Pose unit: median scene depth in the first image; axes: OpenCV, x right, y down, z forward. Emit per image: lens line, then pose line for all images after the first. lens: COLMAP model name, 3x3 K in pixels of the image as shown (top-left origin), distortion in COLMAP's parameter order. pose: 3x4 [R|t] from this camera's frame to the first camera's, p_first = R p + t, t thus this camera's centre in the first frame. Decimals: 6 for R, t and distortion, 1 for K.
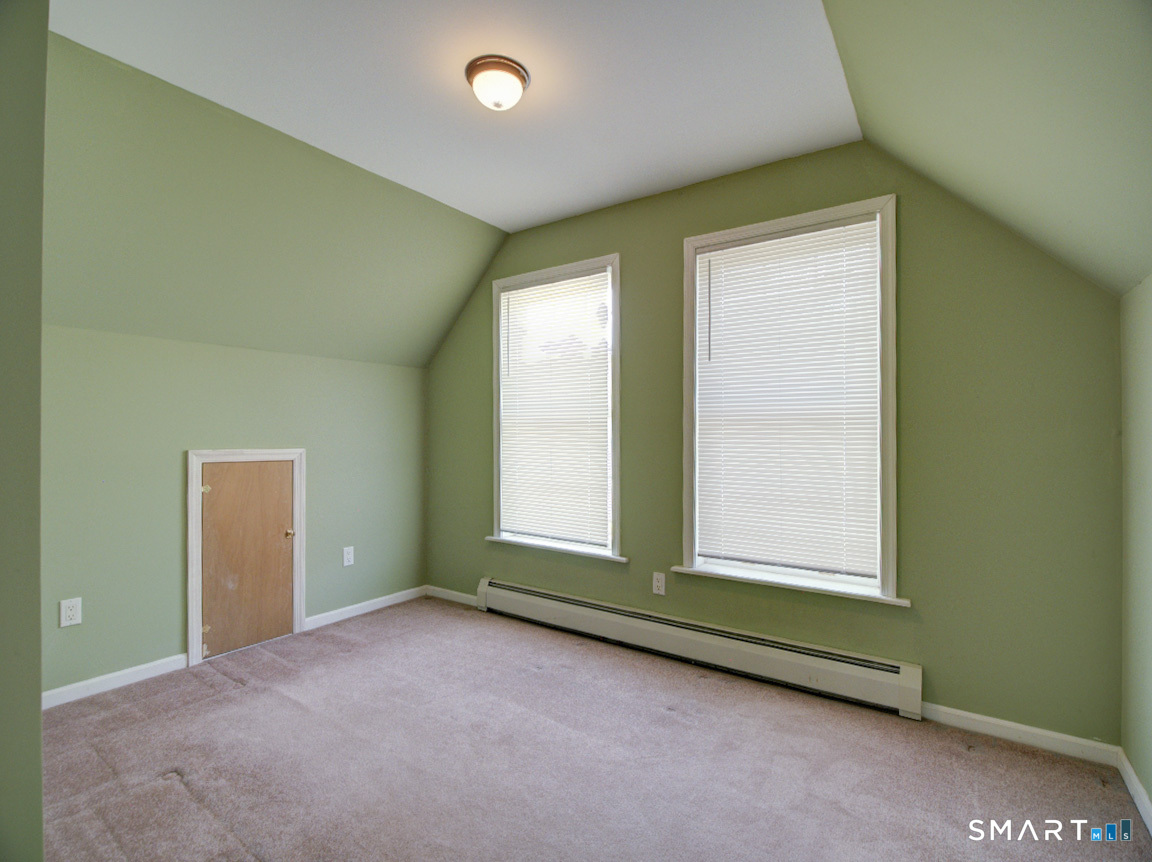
lens RADIAL K [[537.1, 0, 584.3], [0, 537.1, 444.8], [0, 0, 1]] dist [-0.008522, -0.001112]
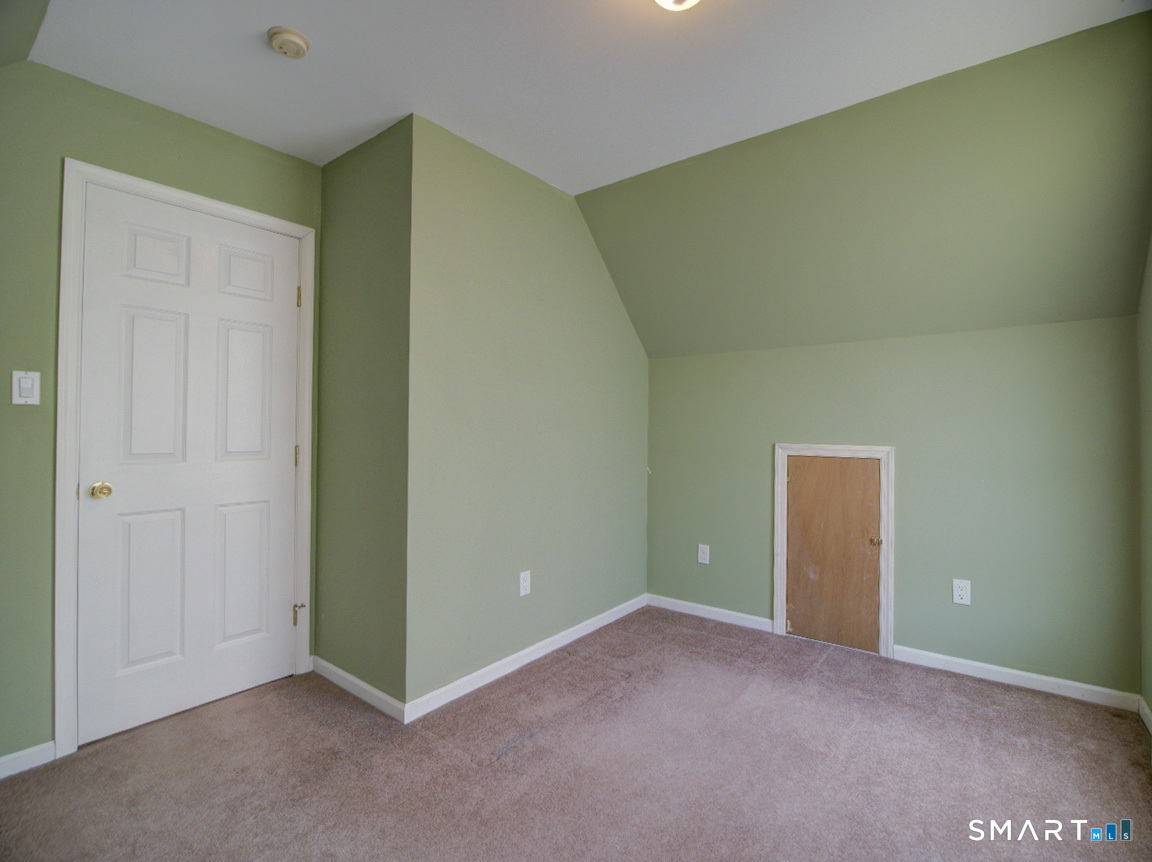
lens RADIAL K [[537.1, 0, 584.3], [0, 537.1, 444.8], [0, 0, 1]] dist [-0.008522, -0.001112]
pose [[-0.031929, 0.027814, -0.999103, 0.387715], [-0.022697, 0.999335, 0.028546, -0.009196], [0.999232, 0.023588, -0.031276, 0.596922]]
